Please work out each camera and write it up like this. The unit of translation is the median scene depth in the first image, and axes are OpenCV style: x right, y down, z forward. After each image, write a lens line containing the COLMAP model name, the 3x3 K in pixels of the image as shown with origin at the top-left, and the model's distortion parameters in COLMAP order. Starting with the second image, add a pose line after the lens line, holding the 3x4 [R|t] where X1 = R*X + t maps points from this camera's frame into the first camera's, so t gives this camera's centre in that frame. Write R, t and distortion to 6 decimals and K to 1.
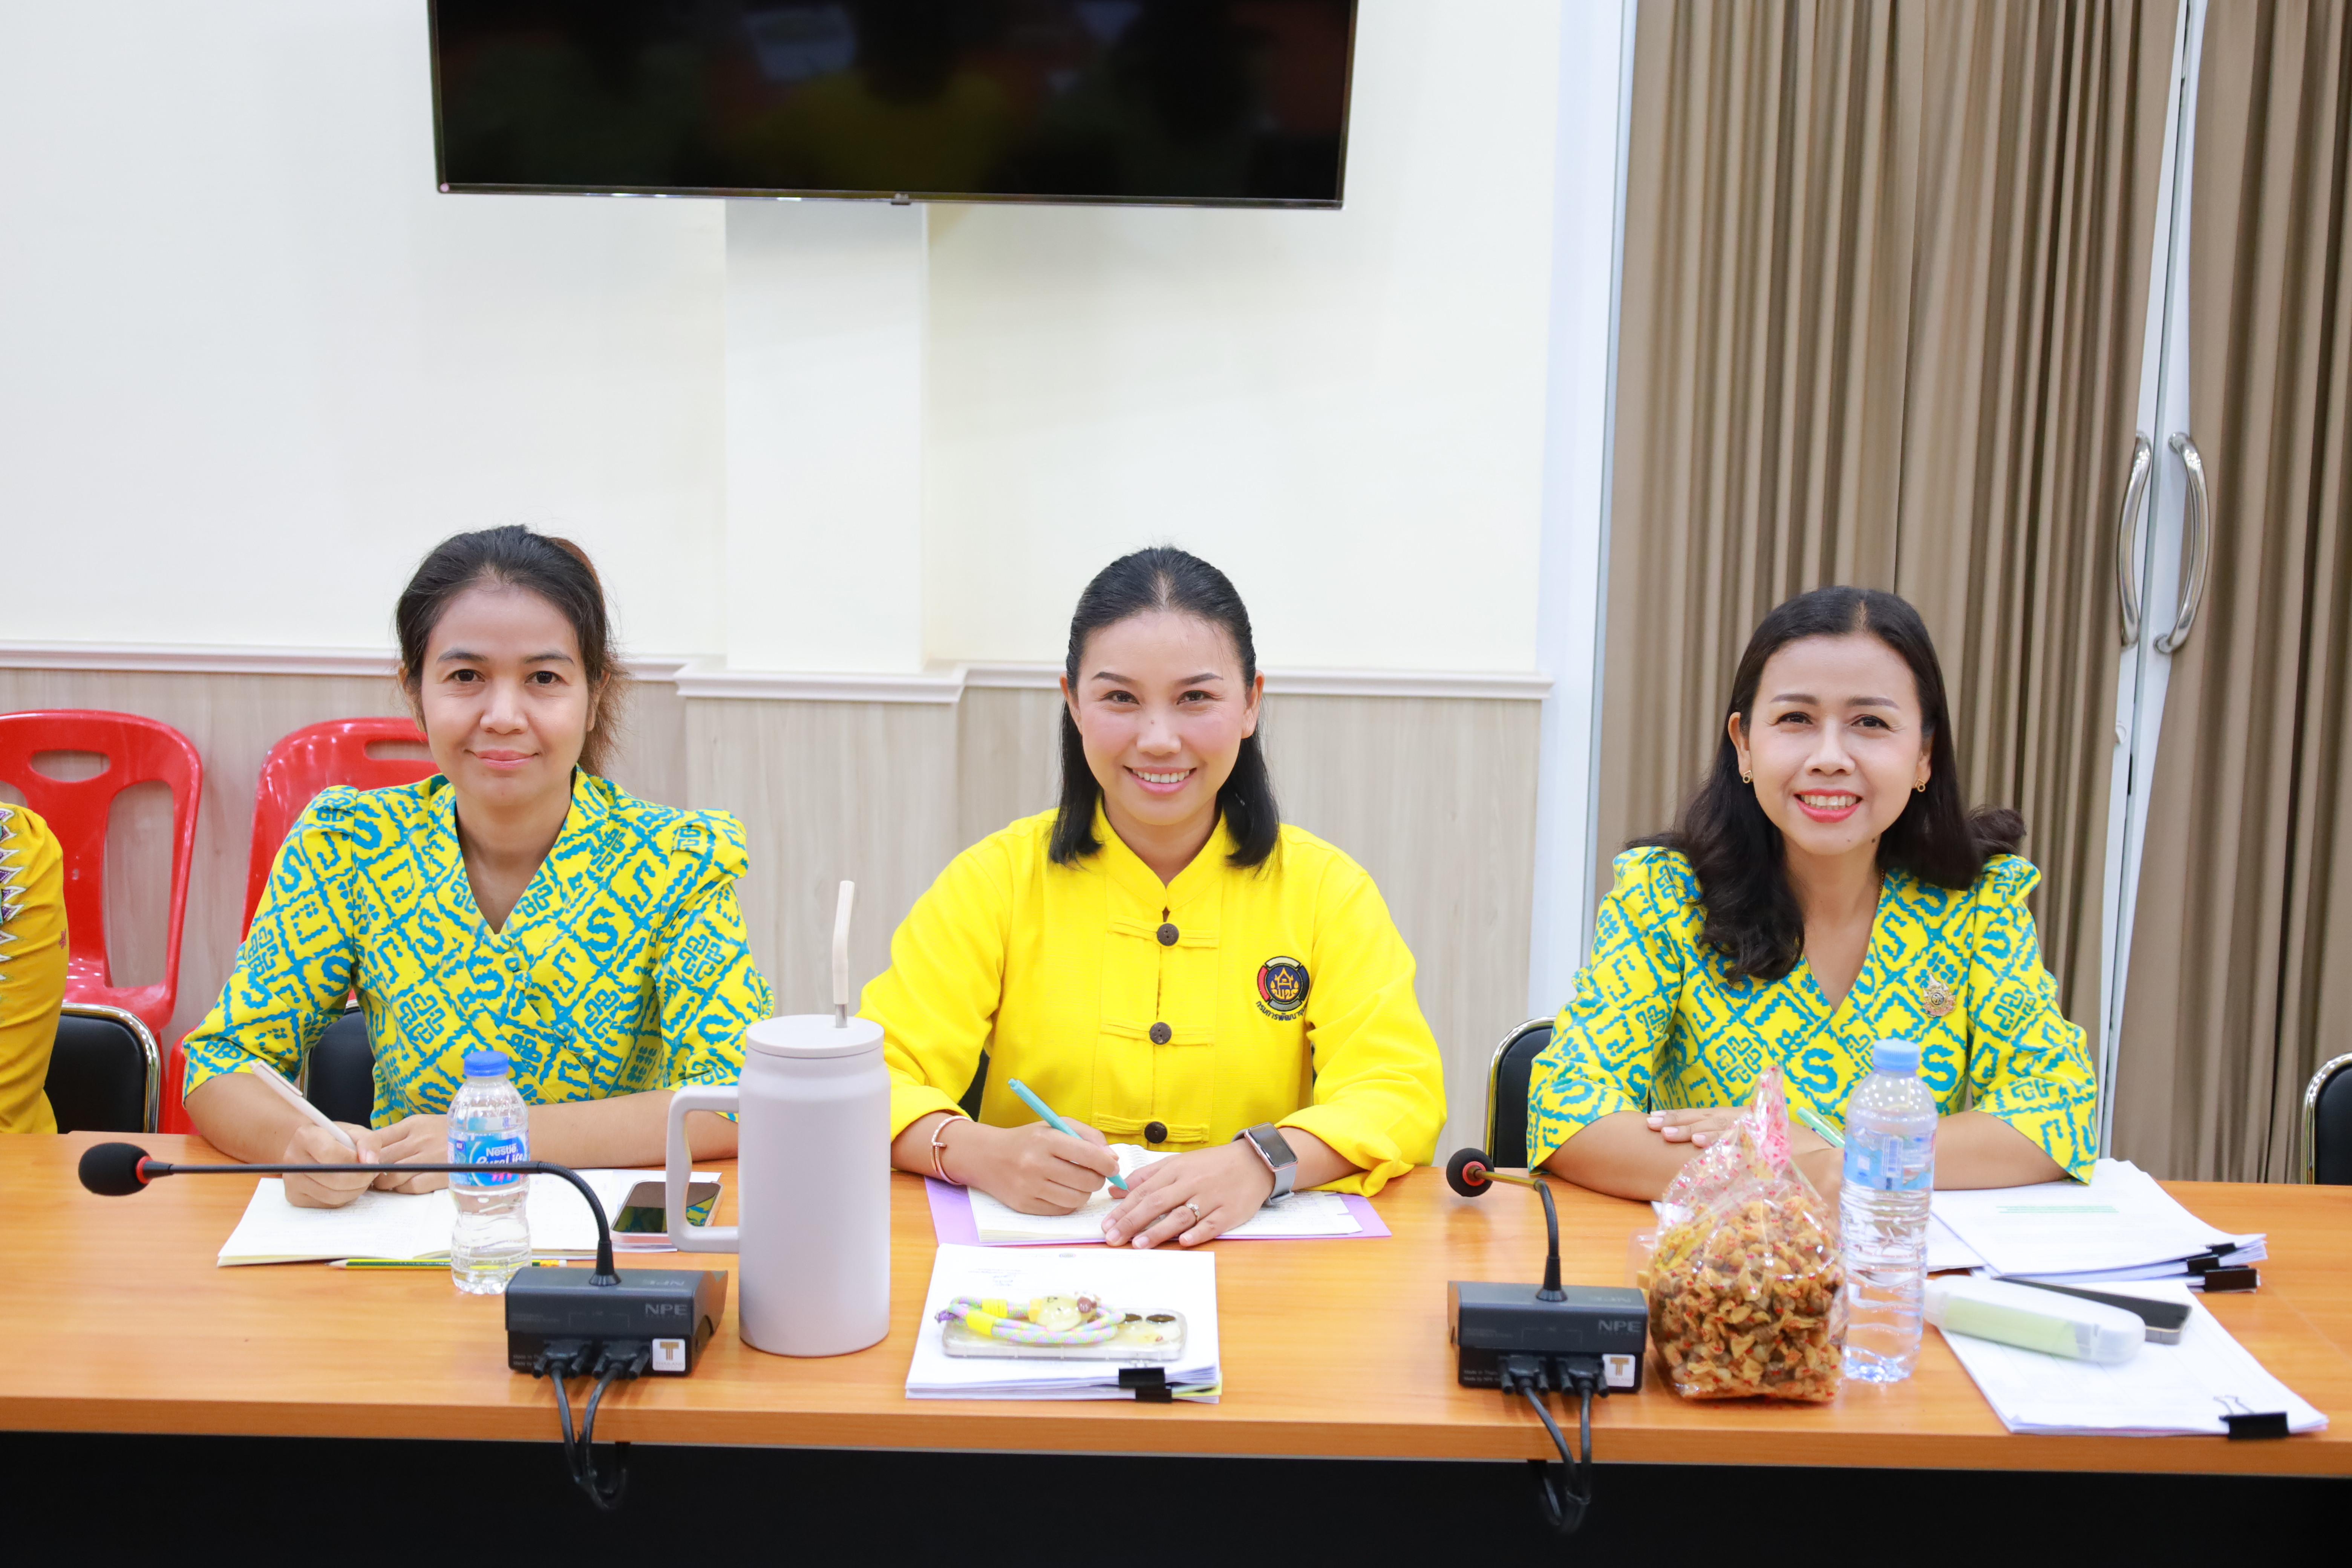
lens RADIAL K [[2730.0, 0, 1176.0], [0, 2730.0, 784.0], [0, 0, 1]] dist [0.000664, 0.009470]
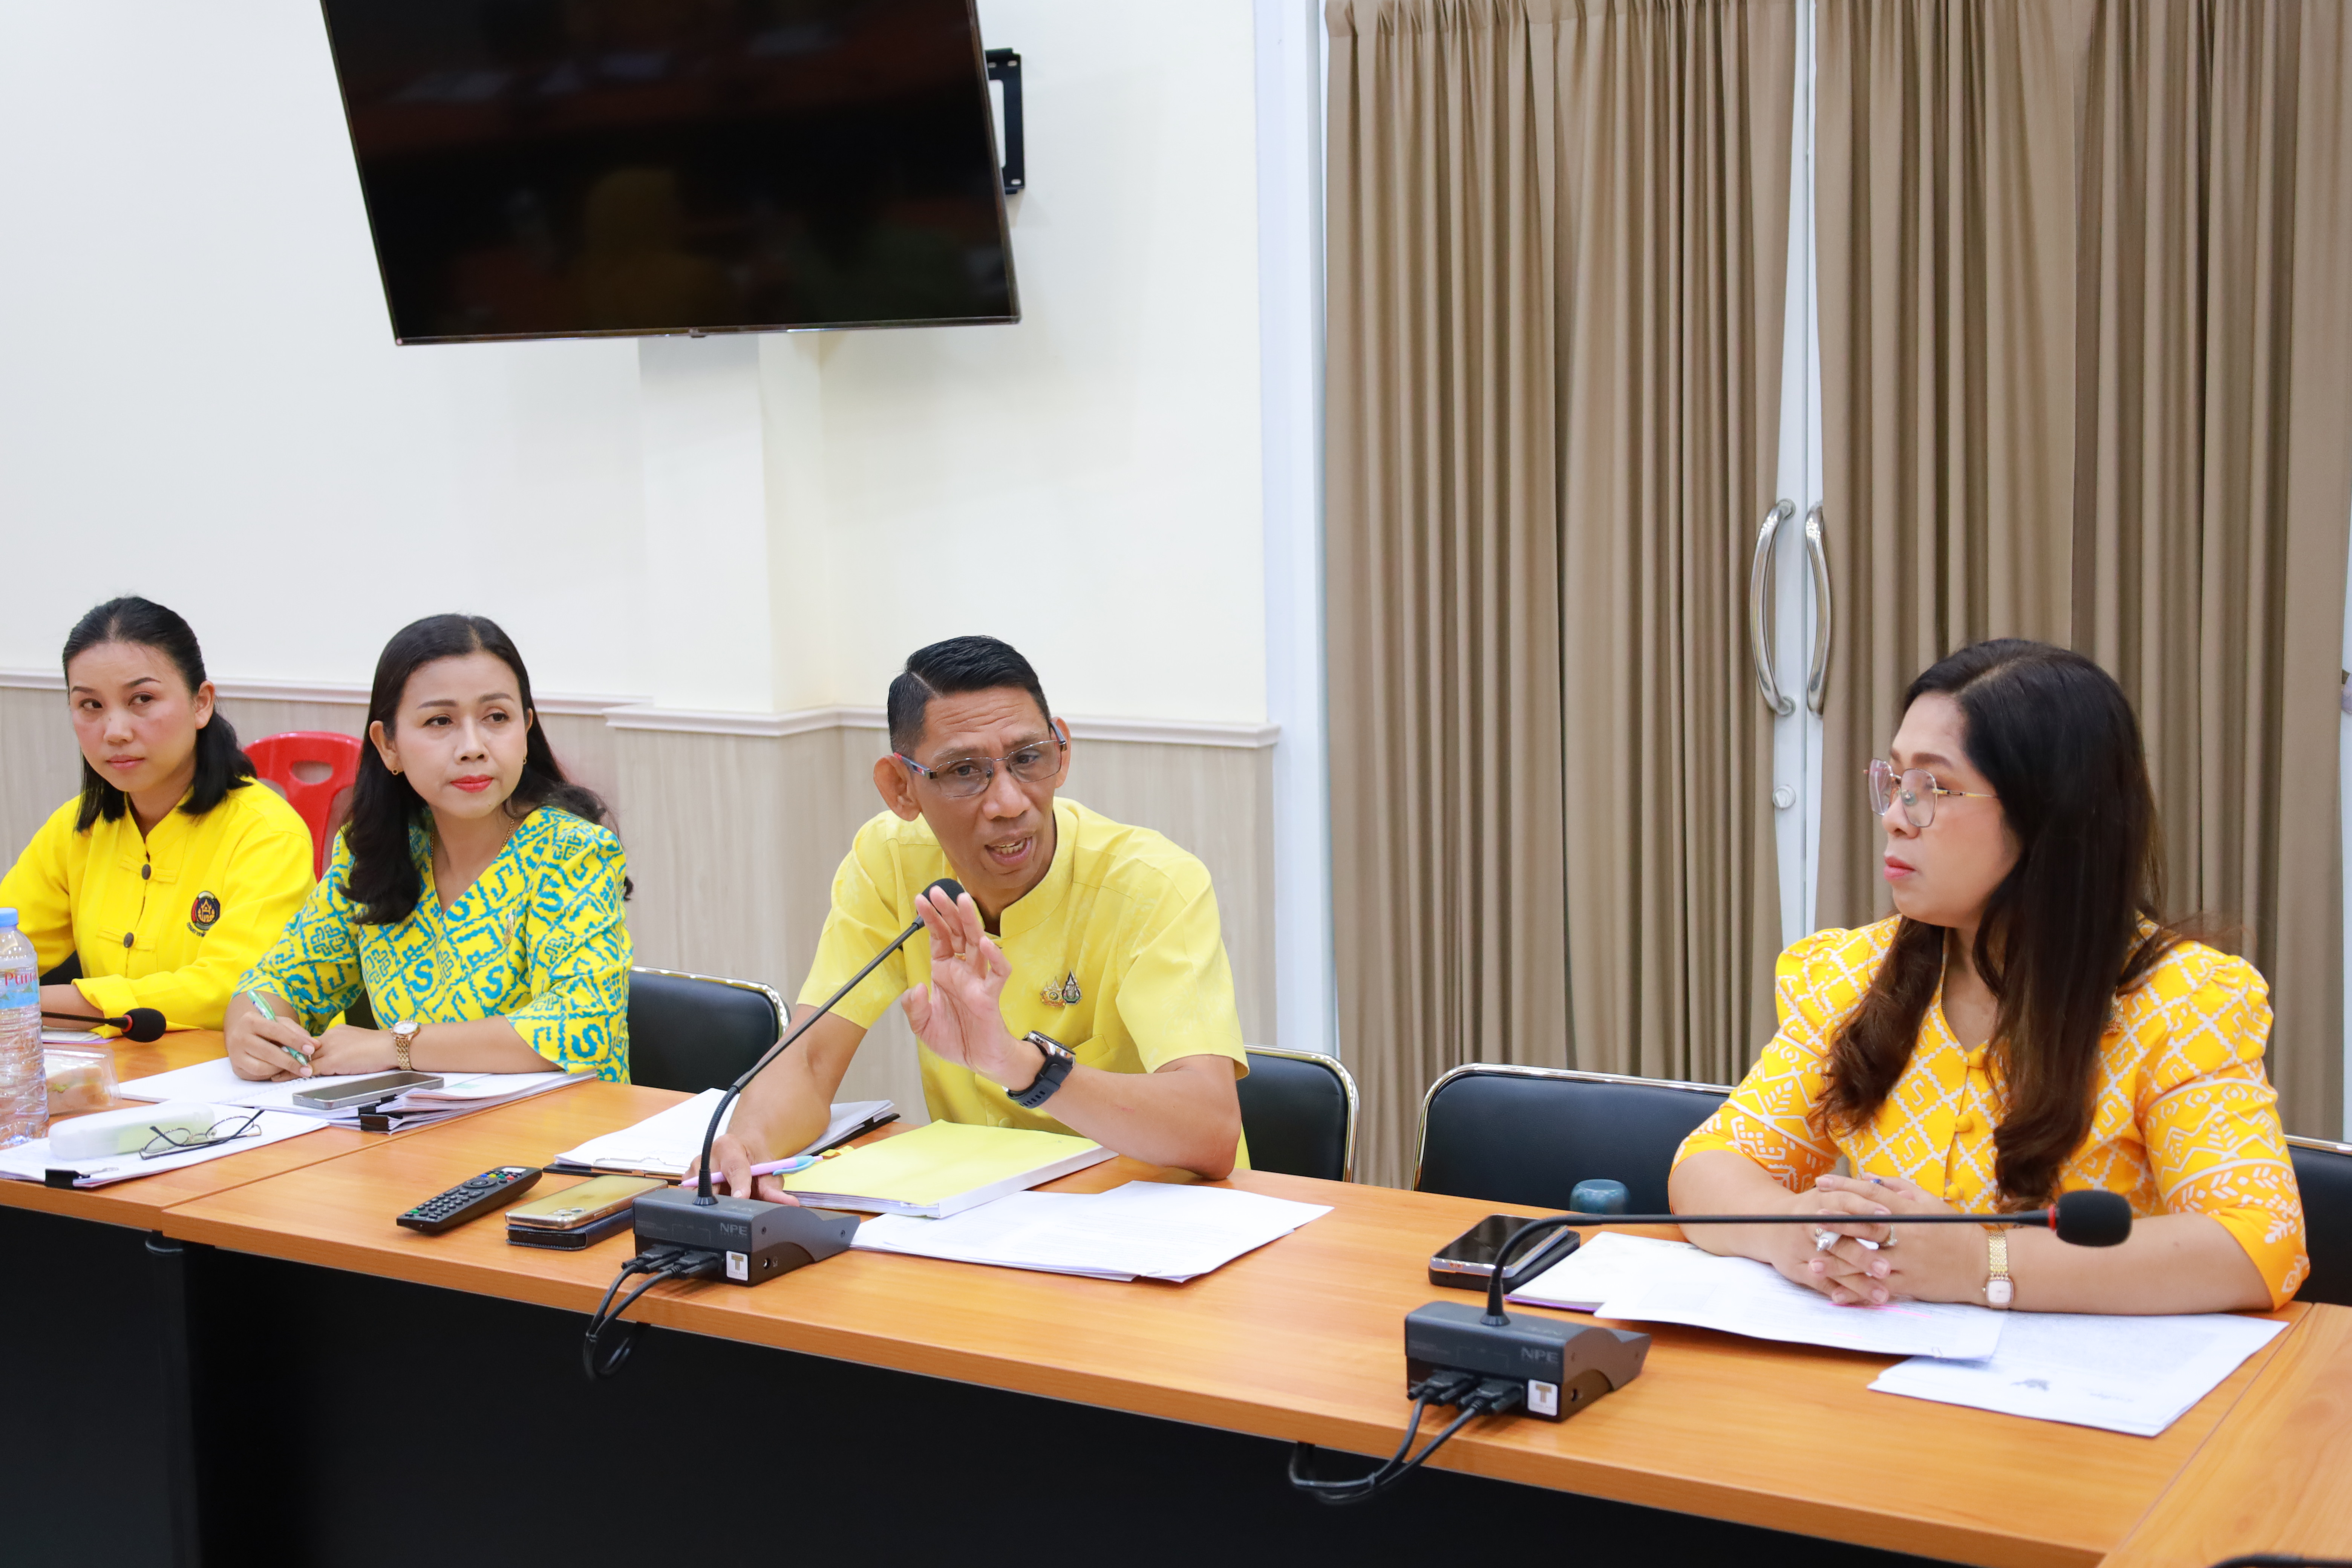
lens RADIAL K [[2730.0, 0, 1176.0], [0, 2730.0, 784.0], [0, 0, 1]] dist [0.000664, 0.009470]
pose [[0.892778, 0.025951, -0.449748, 0.659439], [-0.040388, 0.998930, -0.022533, 0.013432], [0.448682, 0.038281, 0.892871, -0.020500]]
